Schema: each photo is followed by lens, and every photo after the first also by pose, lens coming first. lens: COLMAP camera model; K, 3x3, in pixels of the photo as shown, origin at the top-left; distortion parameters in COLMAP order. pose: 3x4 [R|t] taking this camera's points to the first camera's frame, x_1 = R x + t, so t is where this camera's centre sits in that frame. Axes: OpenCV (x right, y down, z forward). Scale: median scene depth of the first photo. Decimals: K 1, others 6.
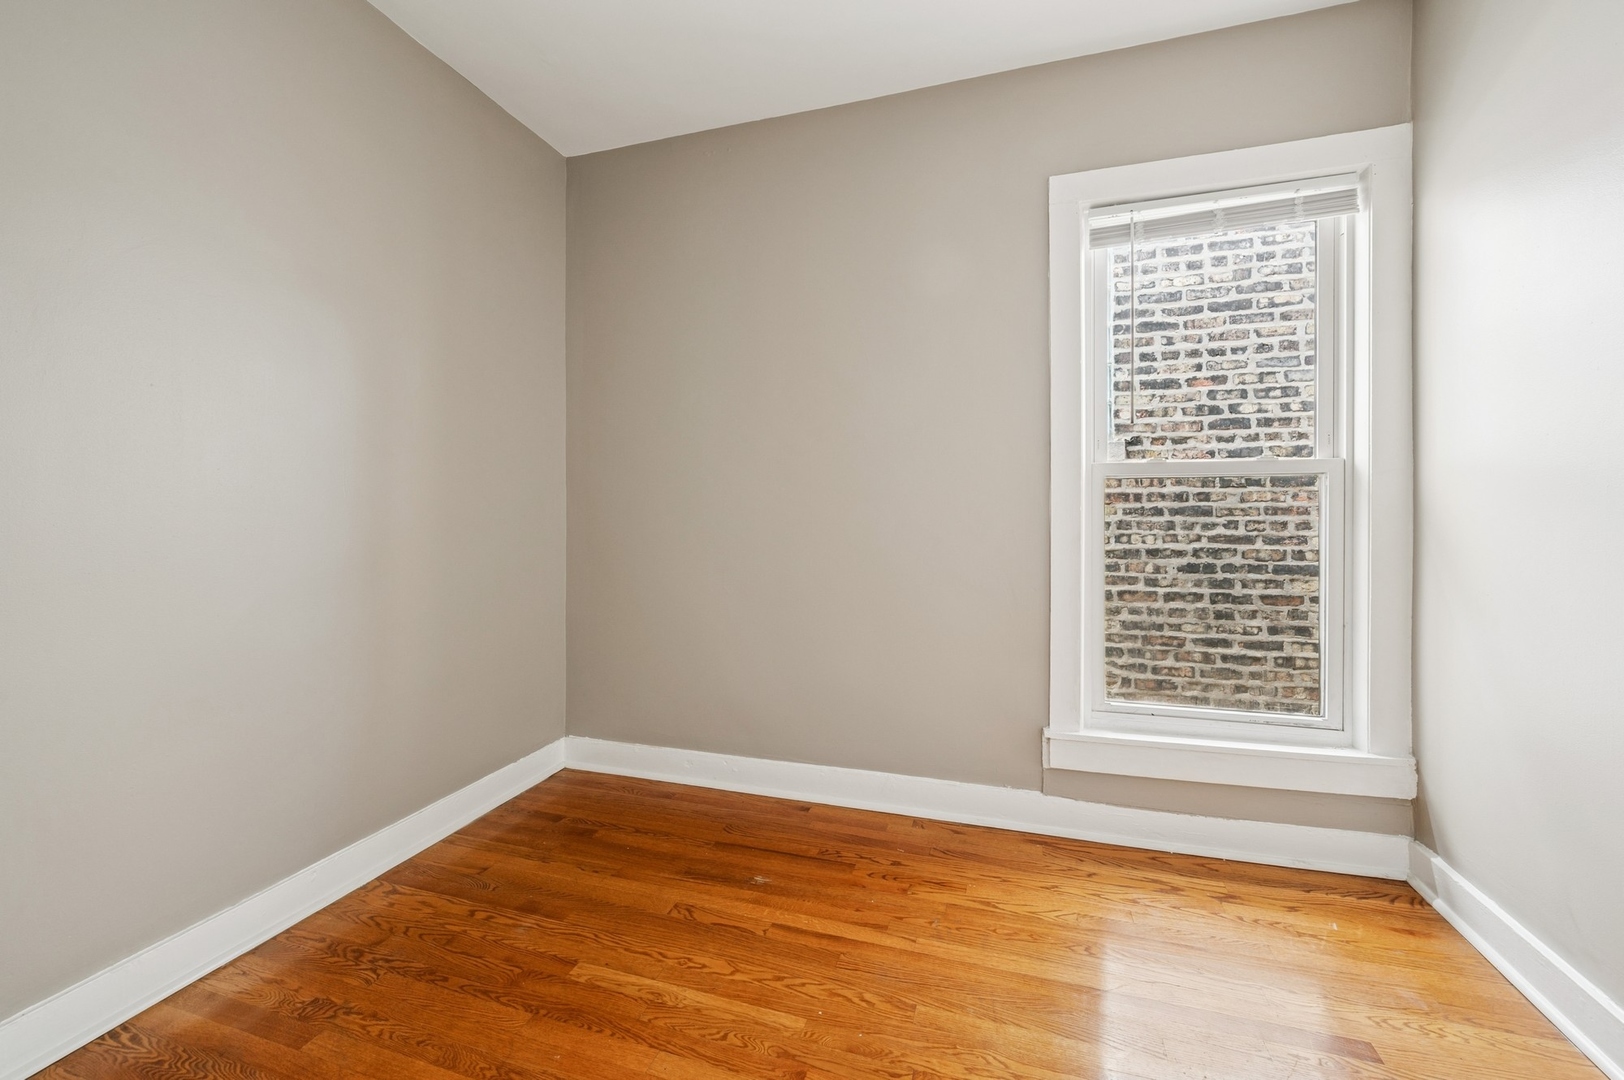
lens RADIAL K [[656.4, 0, 791.6], [0, 656.4, 512.9], [0, 0, 1]] dist [-0.011257, -0.000117]
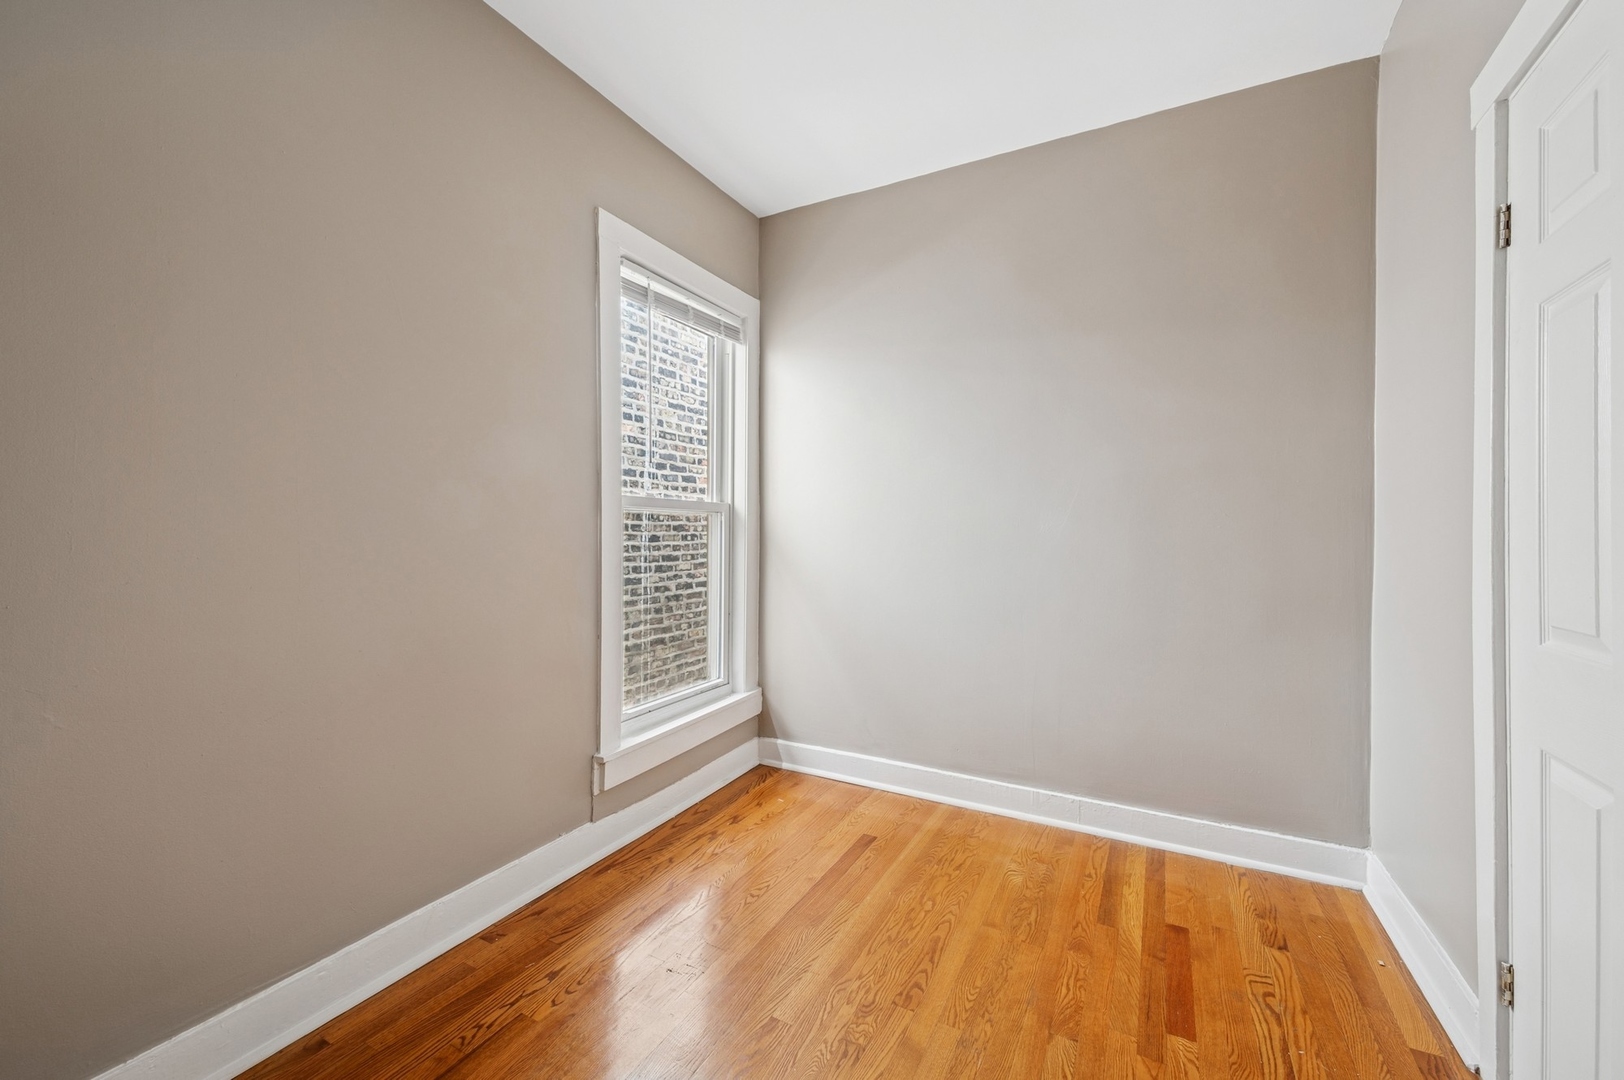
lens RADIAL K [[641.6, 0, 820.3], [0, 641.6, 540.0], [0, 0, 1]] dist [-0.000071, -0.000162]
pose [[0.147884, -0.005291, 0.988991, -0.590358], [0.010393, 0.999939, 0.003795, -0.000788], [-0.988950, 0.009717, 0.147930, 0.569231]]
